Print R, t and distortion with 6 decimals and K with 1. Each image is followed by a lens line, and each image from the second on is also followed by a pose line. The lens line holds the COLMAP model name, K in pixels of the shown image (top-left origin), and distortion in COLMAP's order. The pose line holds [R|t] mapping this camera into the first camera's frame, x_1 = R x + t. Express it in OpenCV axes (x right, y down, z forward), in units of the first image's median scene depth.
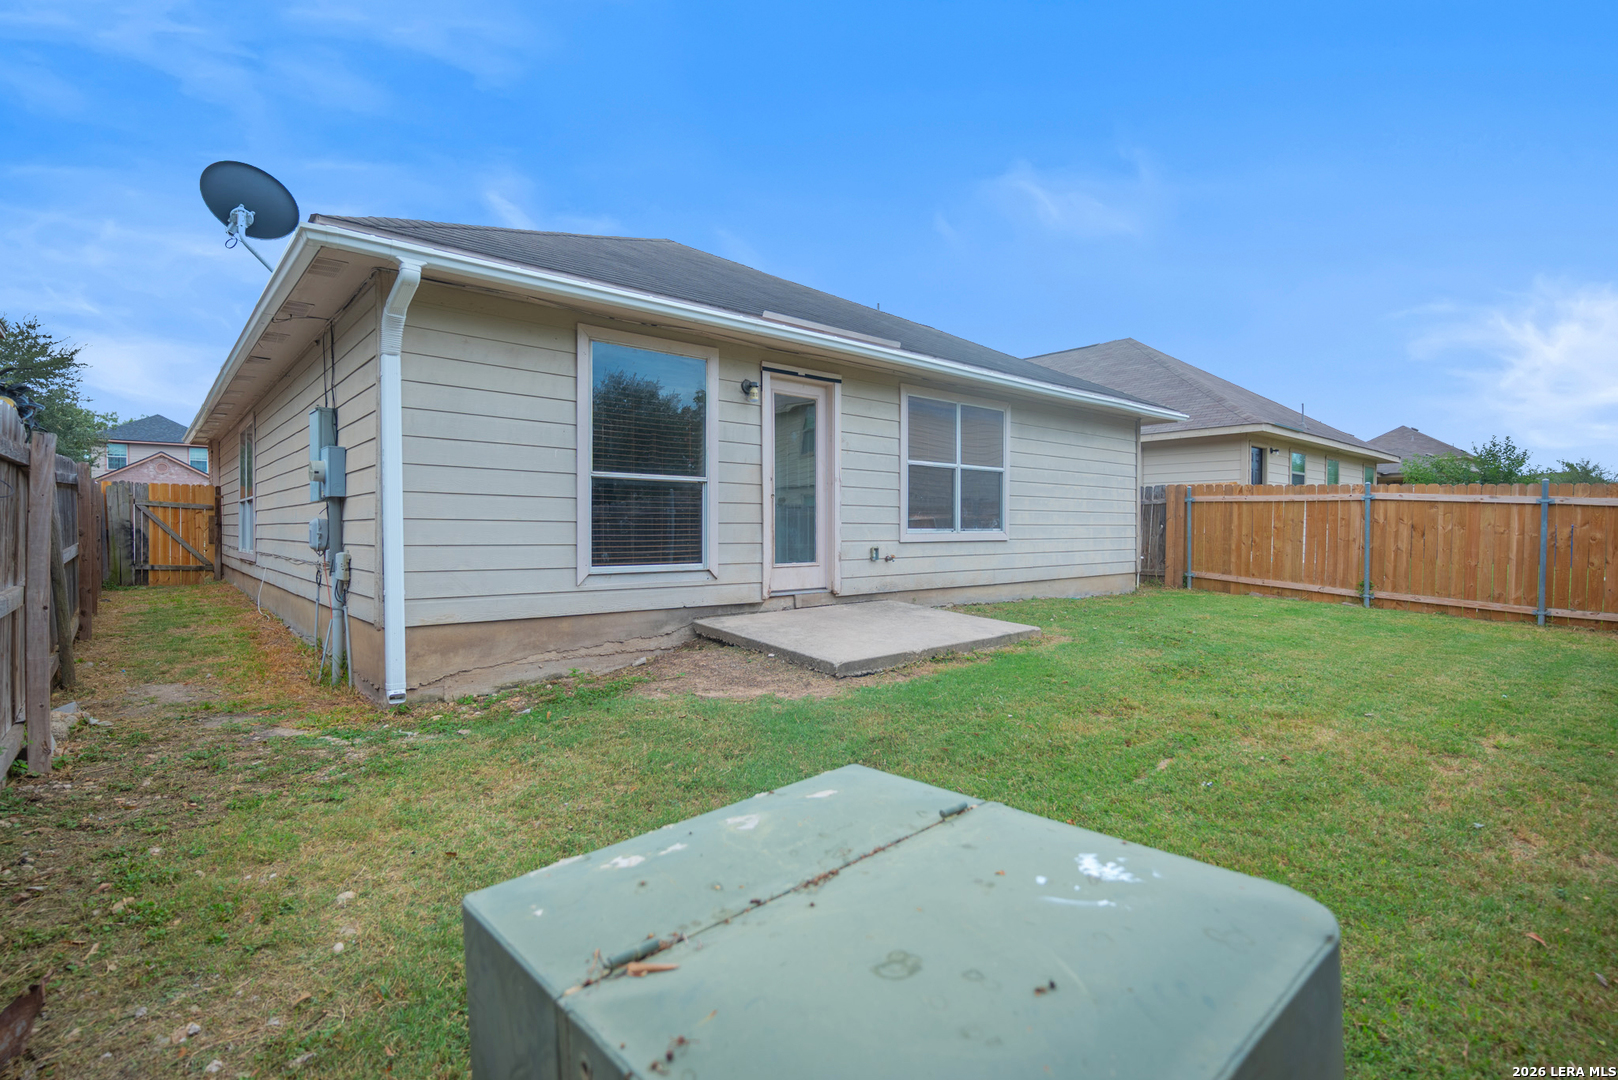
lens RADIAL K [[791.9, 0, 803.3], [0, 791.9, 545.4], [0, 0, 1]] dist [-0.002983, 0.004452]
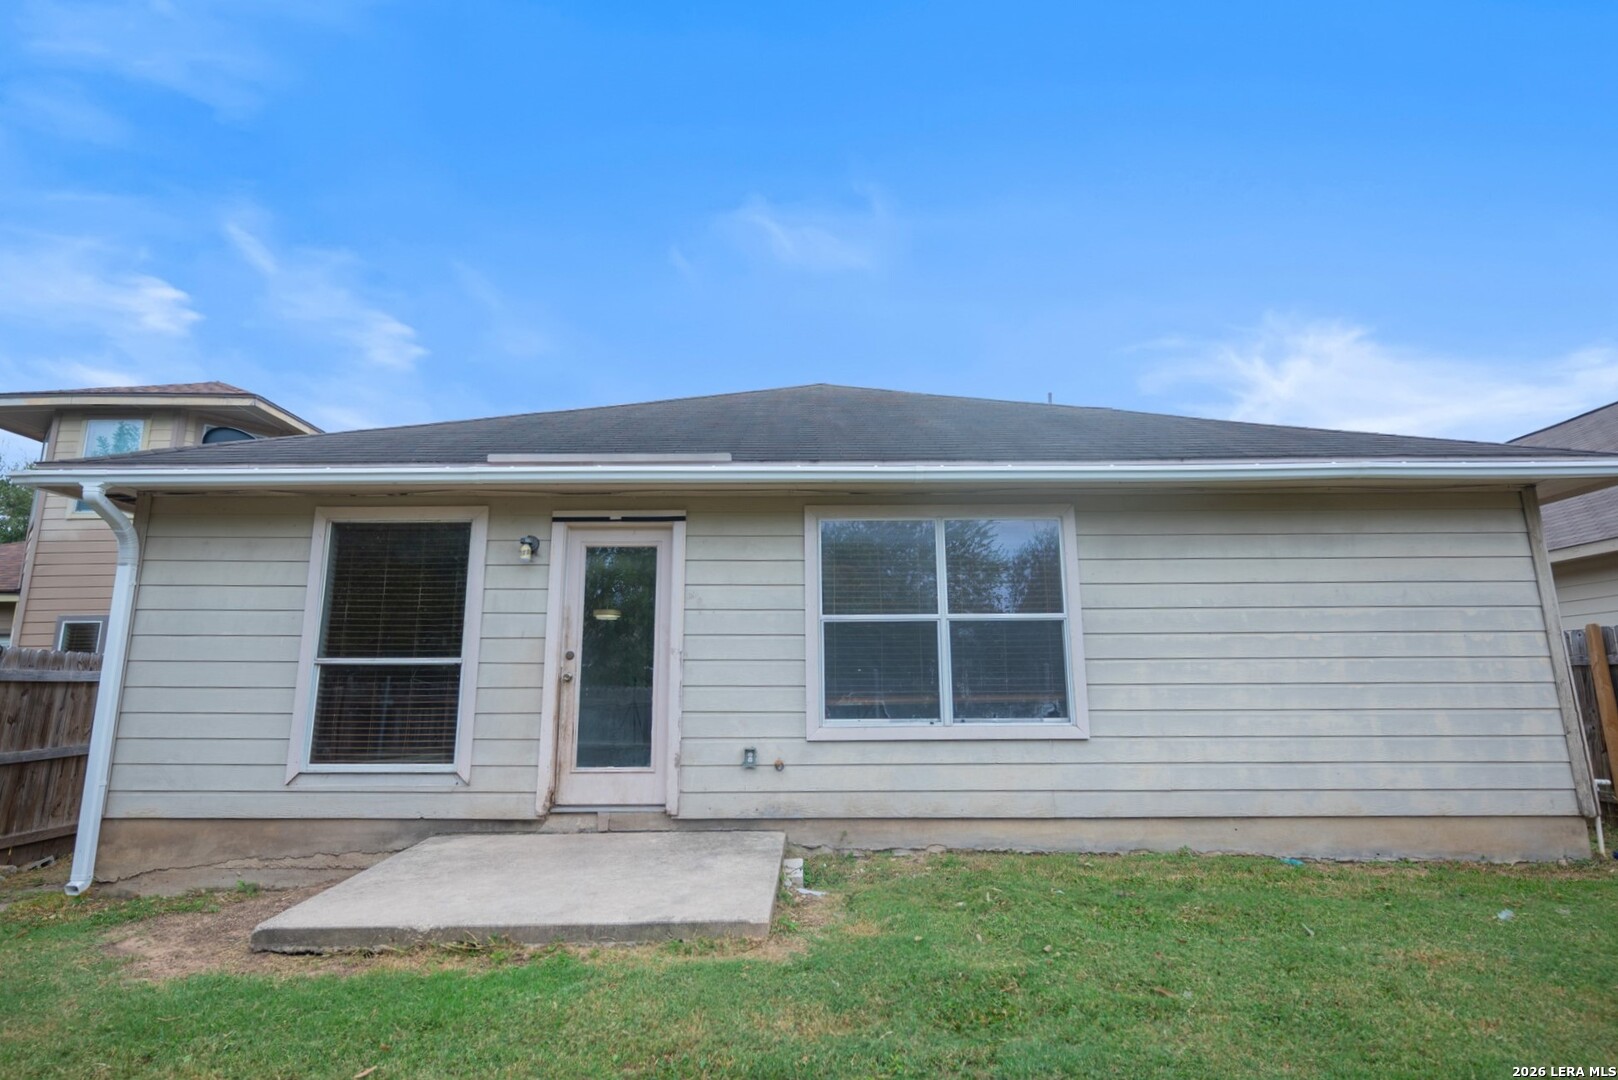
lens RADIAL K [[791.9, 0, 795.0], [0, 791.9, 540.6], [0, 0, 1]] dist [-0.002983, 0.004452]
pose [[0.745901, -0.127913, -0.653658, 0.627924], [-0.009683, 0.979200, -0.202667, -0.036781], [0.665986, 0.157499, 0.729148, 0.540689]]
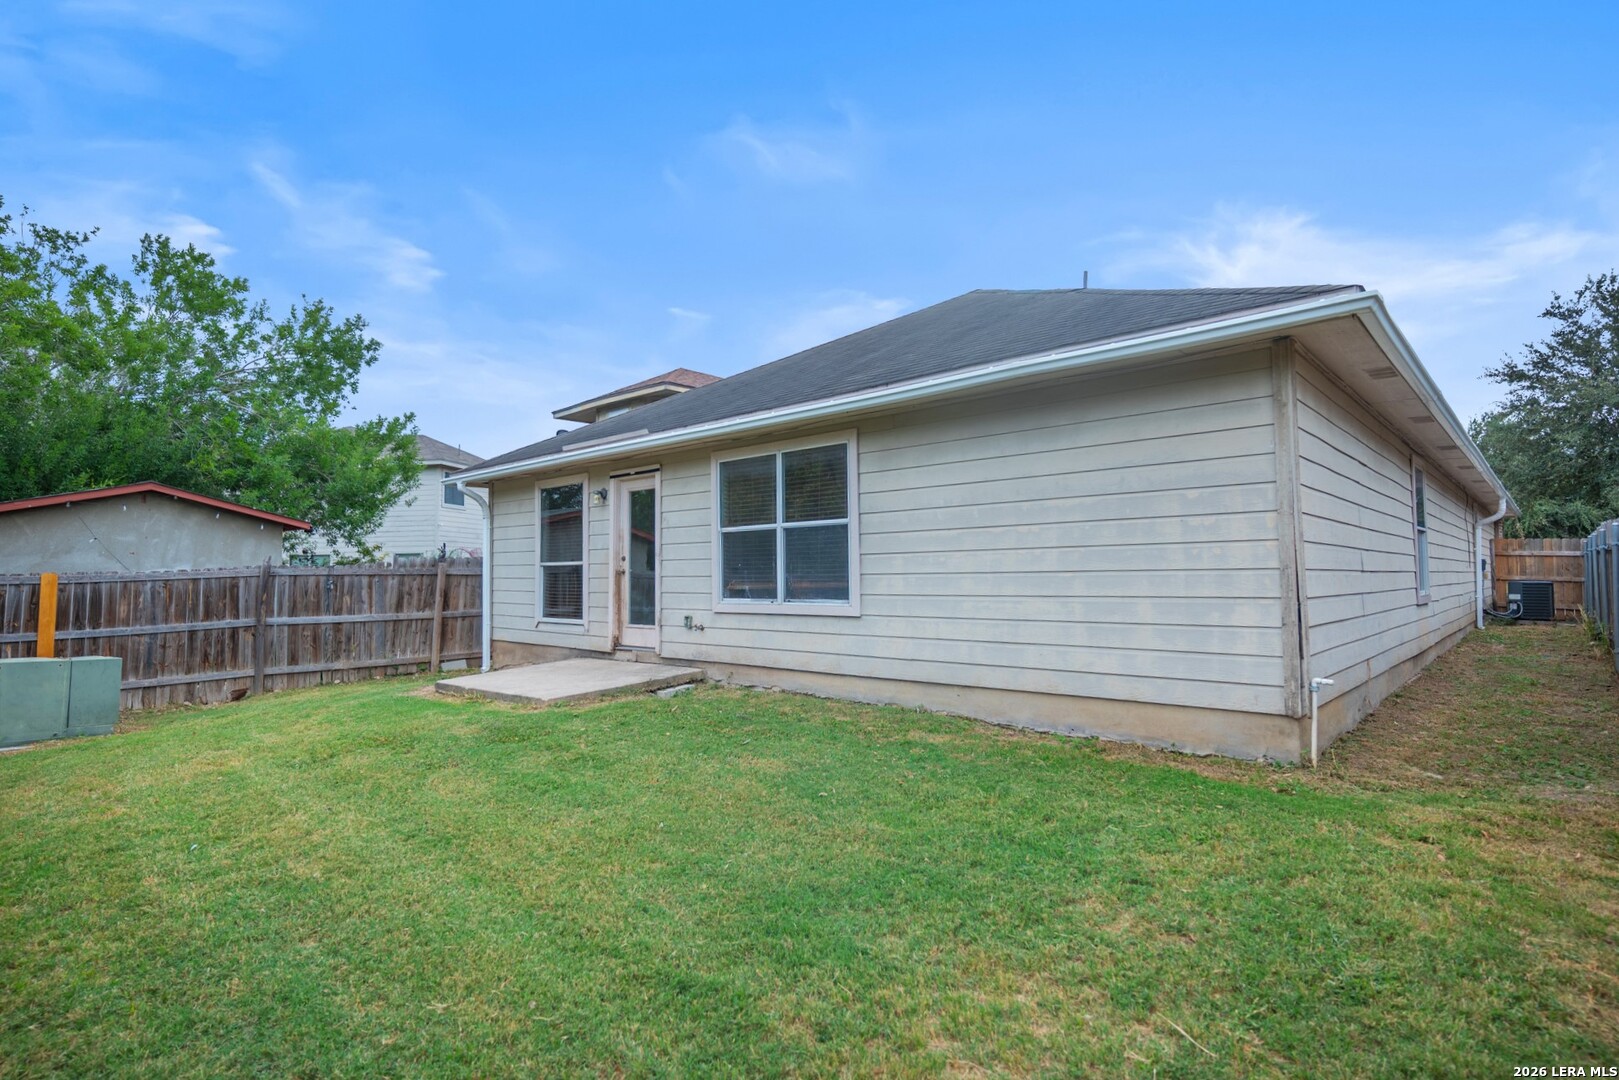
lens RADIAL K [[792.4, 0, 809.6], [0, 792.4, 537.2], [0, 0, 1]] dist [-0.002983, 0.004452]
pose [[0.123831, -0.050884, -0.990998, 1.242929], [-0.010351, 0.998564, -0.052566, -0.051507], [0.992249, 0.016768, 0.123127, 1.104576]]
